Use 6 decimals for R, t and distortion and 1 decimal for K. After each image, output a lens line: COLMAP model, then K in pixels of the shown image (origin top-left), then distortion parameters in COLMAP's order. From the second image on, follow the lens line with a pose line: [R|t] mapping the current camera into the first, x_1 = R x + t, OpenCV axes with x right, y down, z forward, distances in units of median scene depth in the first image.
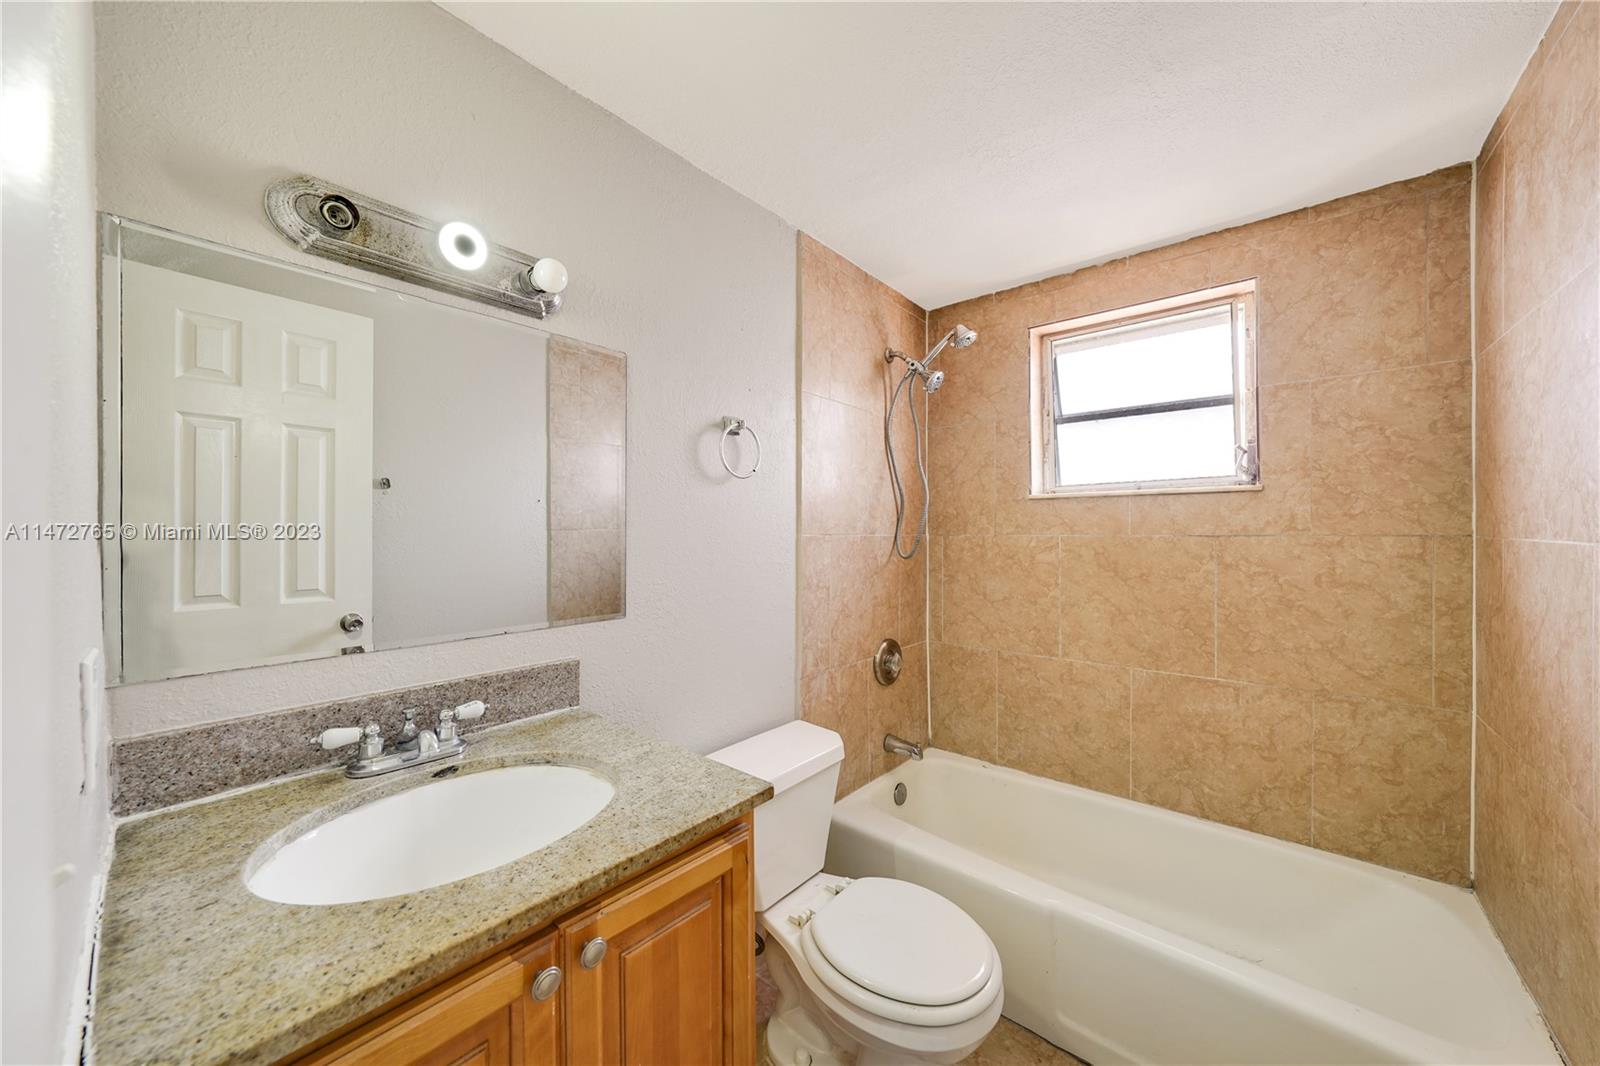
lens RADIAL K [[548.1, 0, 800.0], [0, 548.1, 533.0], [0, 0, 1]] dist [-0.021521, 0.006545]
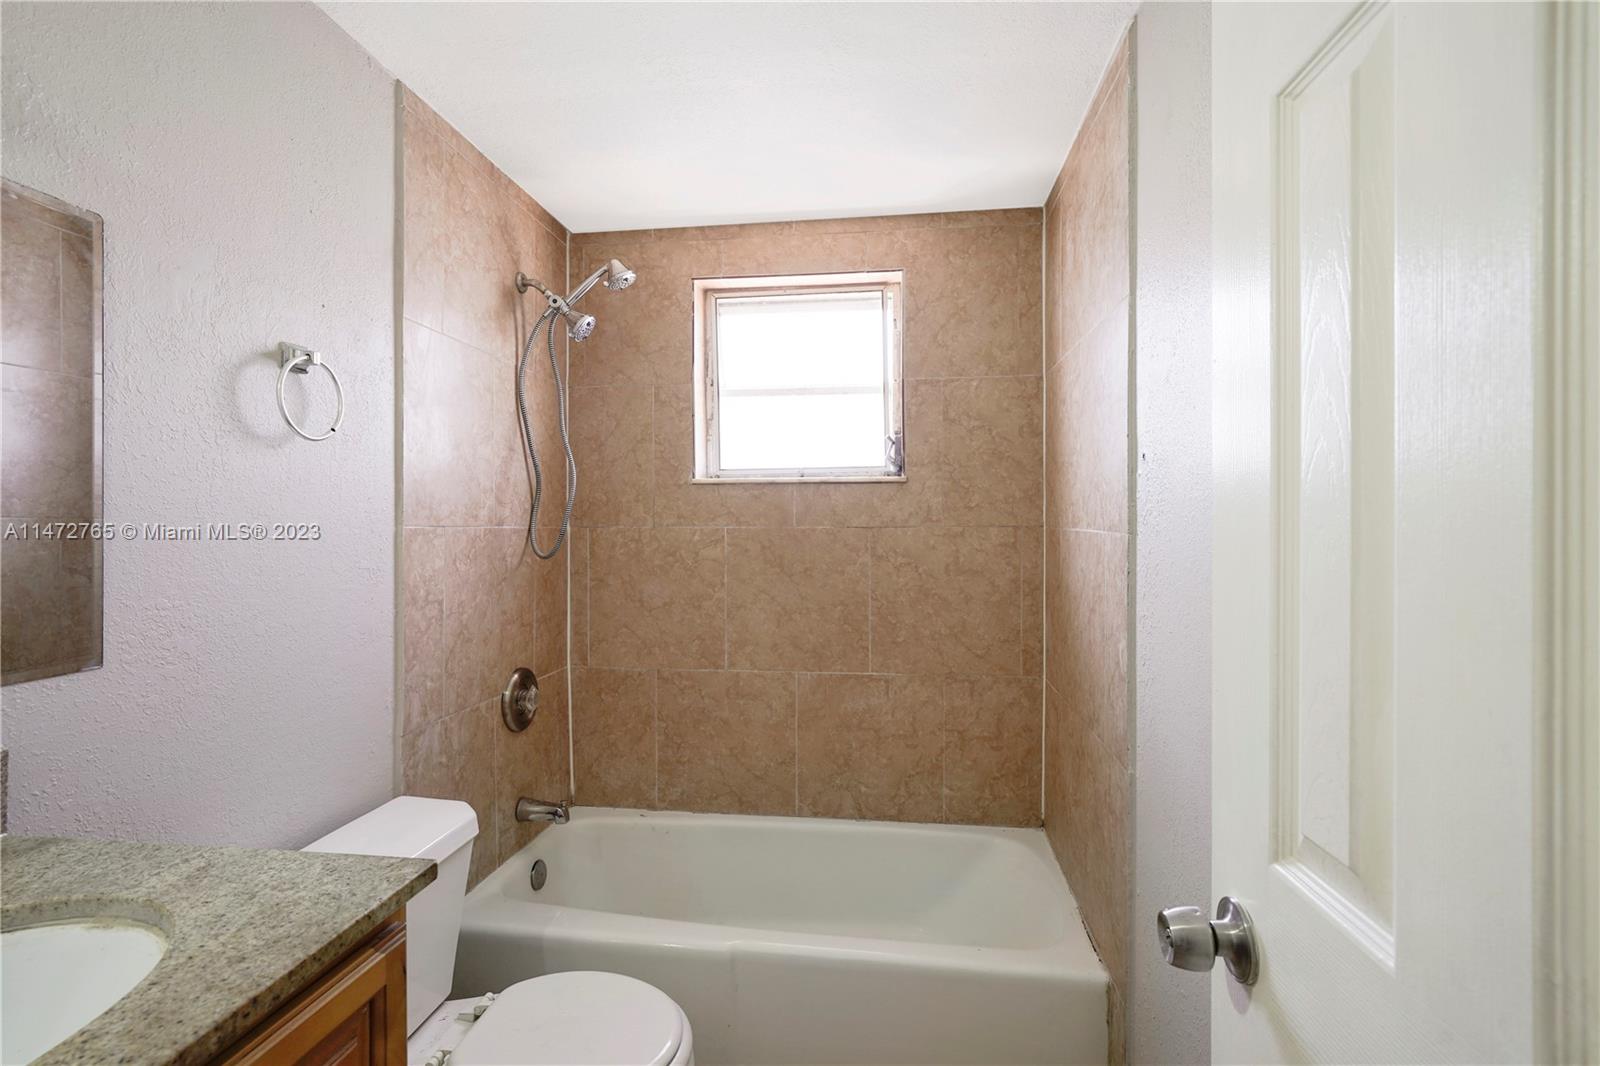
lens RADIAL K [[798.0, 0, 800.0], [0, 798.0, 533.0], [0, 0, 1]] dist [-0.000011, 0.000320]
pose [[0.819122, -0.006267, 0.573585, -0.163964], [0.002031, 0.999966, 0.008026, 0.004177], [-0.573615, -0.005409, 0.819107, -0.107365]]
